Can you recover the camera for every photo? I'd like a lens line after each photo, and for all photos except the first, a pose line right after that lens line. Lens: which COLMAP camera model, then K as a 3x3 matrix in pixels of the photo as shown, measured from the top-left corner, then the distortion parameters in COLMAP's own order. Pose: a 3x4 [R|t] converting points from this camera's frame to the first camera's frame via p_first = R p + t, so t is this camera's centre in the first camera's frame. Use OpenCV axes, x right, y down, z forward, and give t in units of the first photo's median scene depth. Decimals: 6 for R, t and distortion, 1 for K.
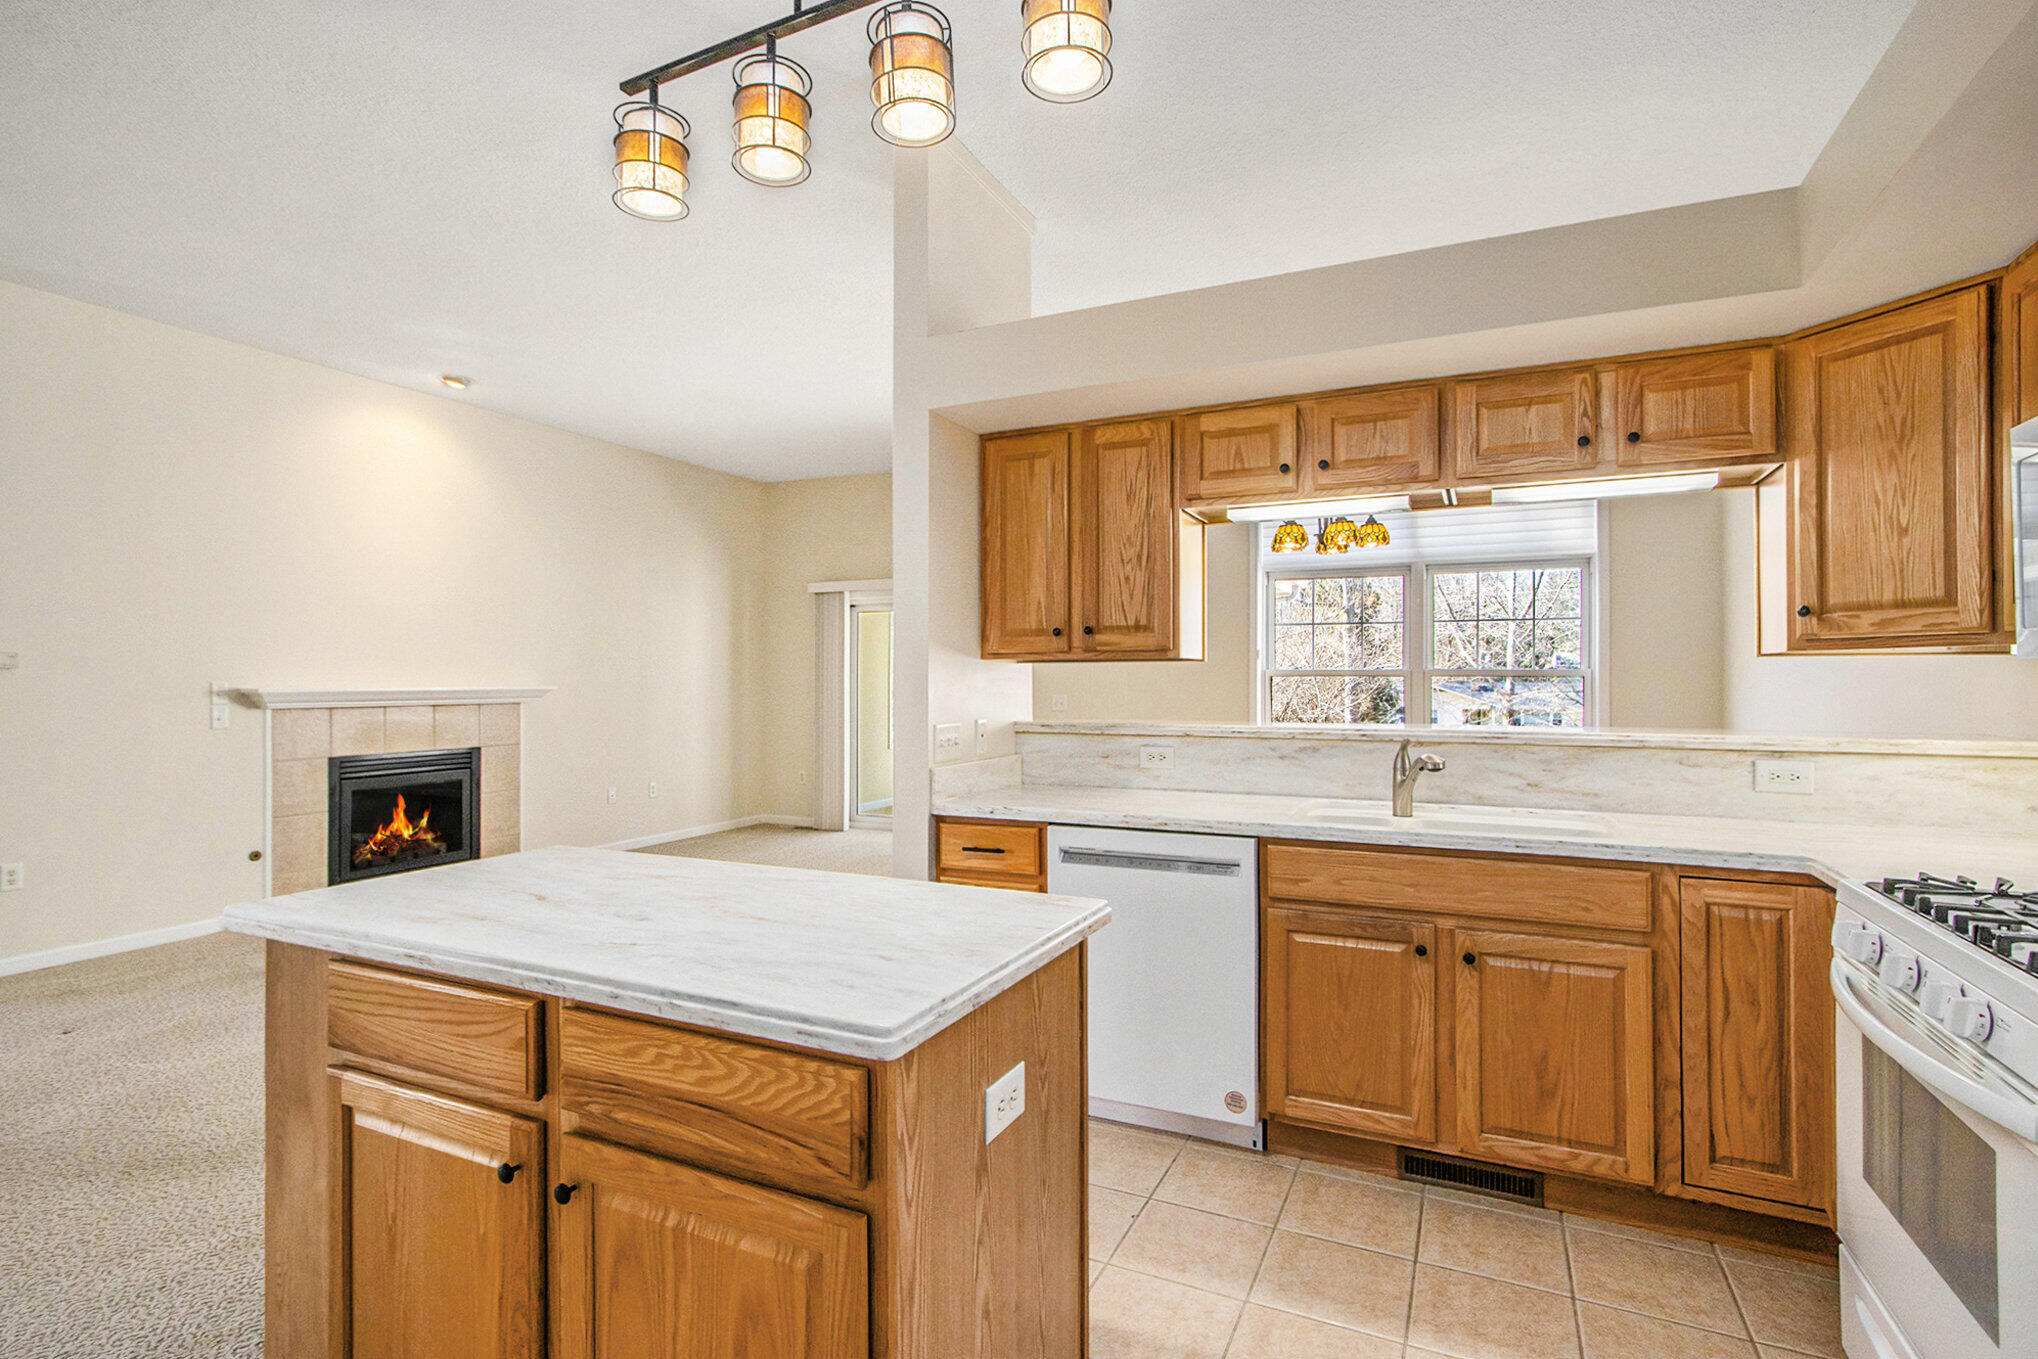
lens RADIAL K [[974.1, 0, 1027.5], [0, 974.1, 678.8], [0, 0, 1]] dist [-0.020640, 0.001872]
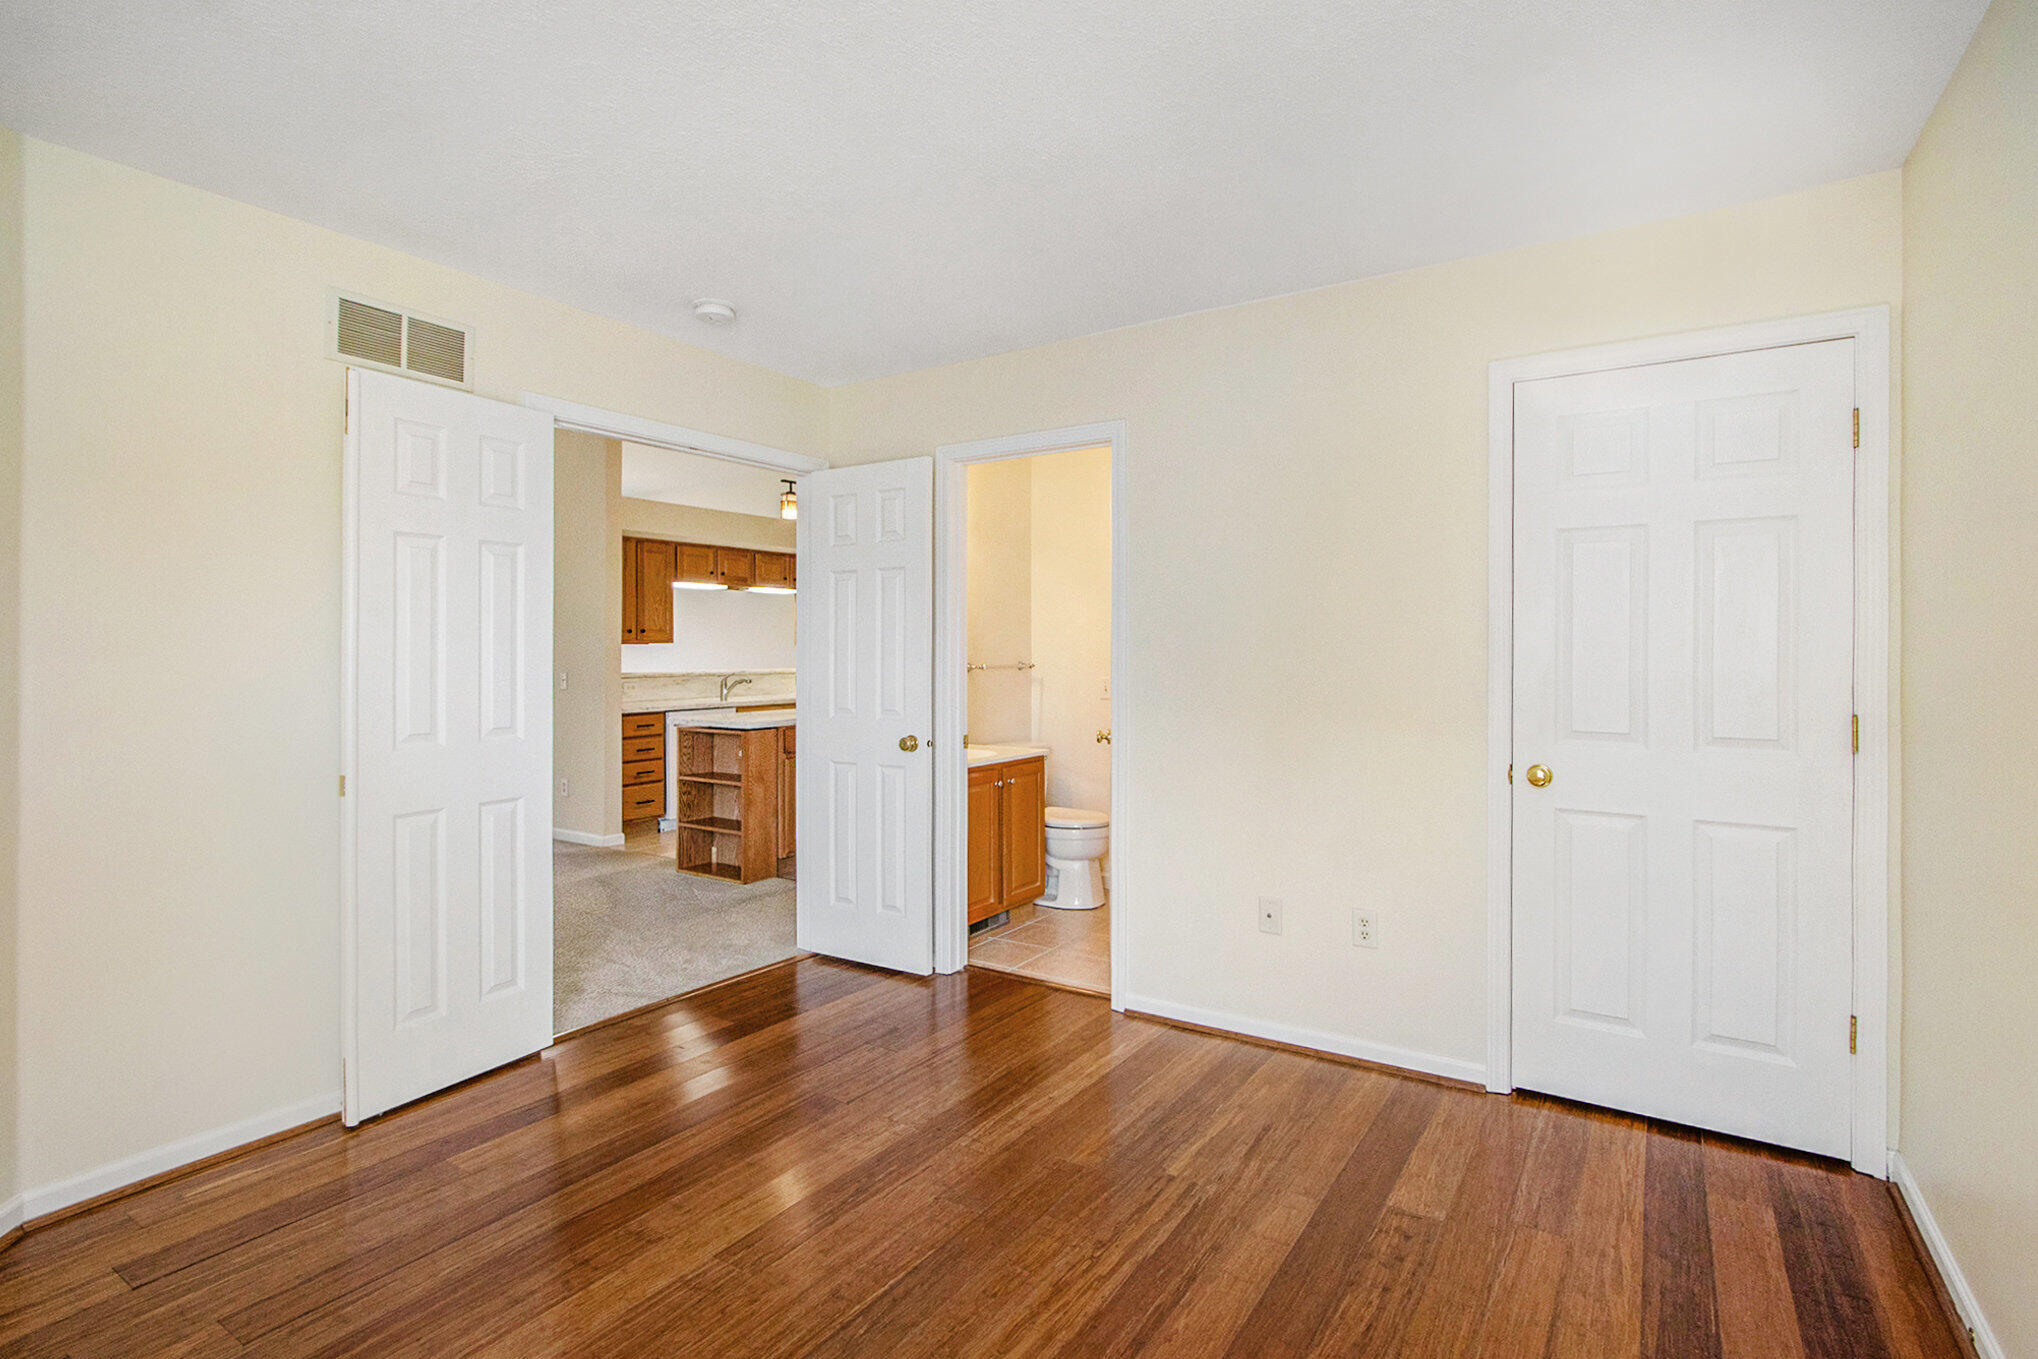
lens RADIAL K [[974.1, 0, 1073.1], [0, 974.1, 657.0], [0, 0, 1]] dist [-0.020640, 0.001872]
pose [[0.076870, -0.005691, 0.997025, -2.159057], [0.002465, 0.999982, 0.005518, 0.002222], [-0.997038, 0.002034, 0.076882, -0.178394]]
